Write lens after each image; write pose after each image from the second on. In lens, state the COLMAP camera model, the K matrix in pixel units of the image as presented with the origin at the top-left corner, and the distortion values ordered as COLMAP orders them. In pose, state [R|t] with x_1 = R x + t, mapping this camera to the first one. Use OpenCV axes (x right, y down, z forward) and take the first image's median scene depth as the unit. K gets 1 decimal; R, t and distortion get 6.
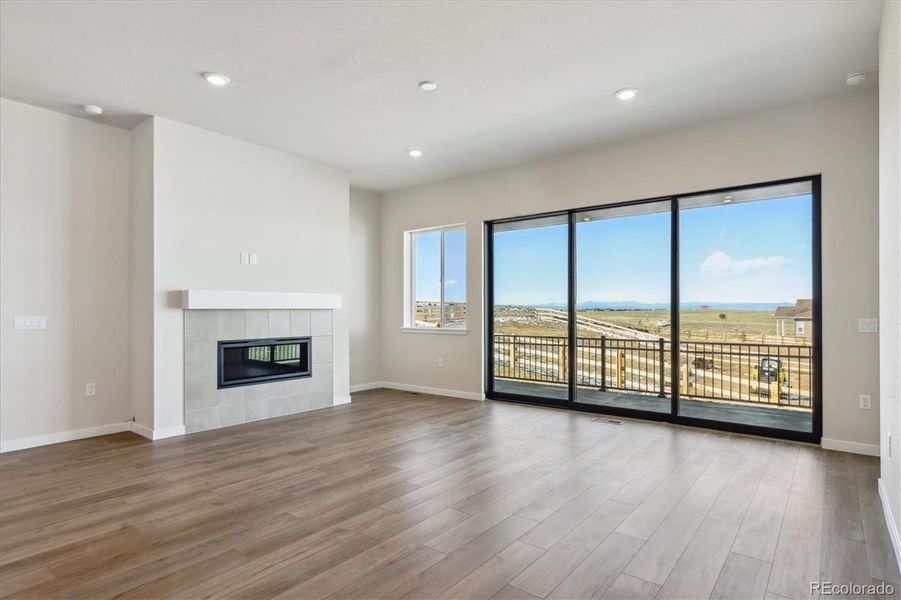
lens RADIAL K [[483.5, 0, 454.9], [0, 483.5, 308.8], [0, 0, 1]] dist [-0.000606, -0.000136]
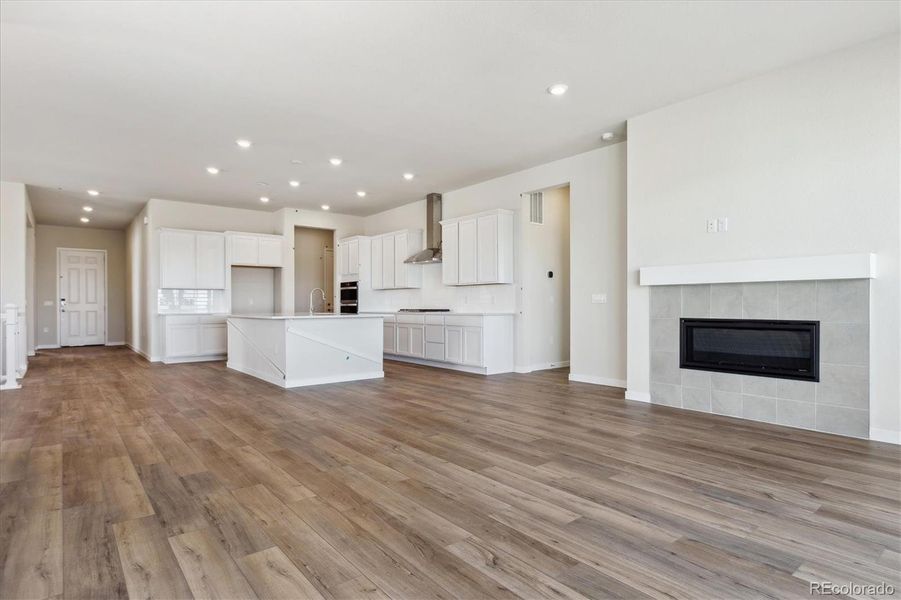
lens RADIAL K [[483.5, 0, 454.9], [0, 483.5, 308.8], [0, 0, 1]] dist [-0.000606, -0.000136]
pose [[-0.216876, 0.012373, -0.976121, 0.669956], [0.006265, 0.999917, 0.011283, 0.042405], [0.976179, -0.003668, -0.216935, 0.947487]]
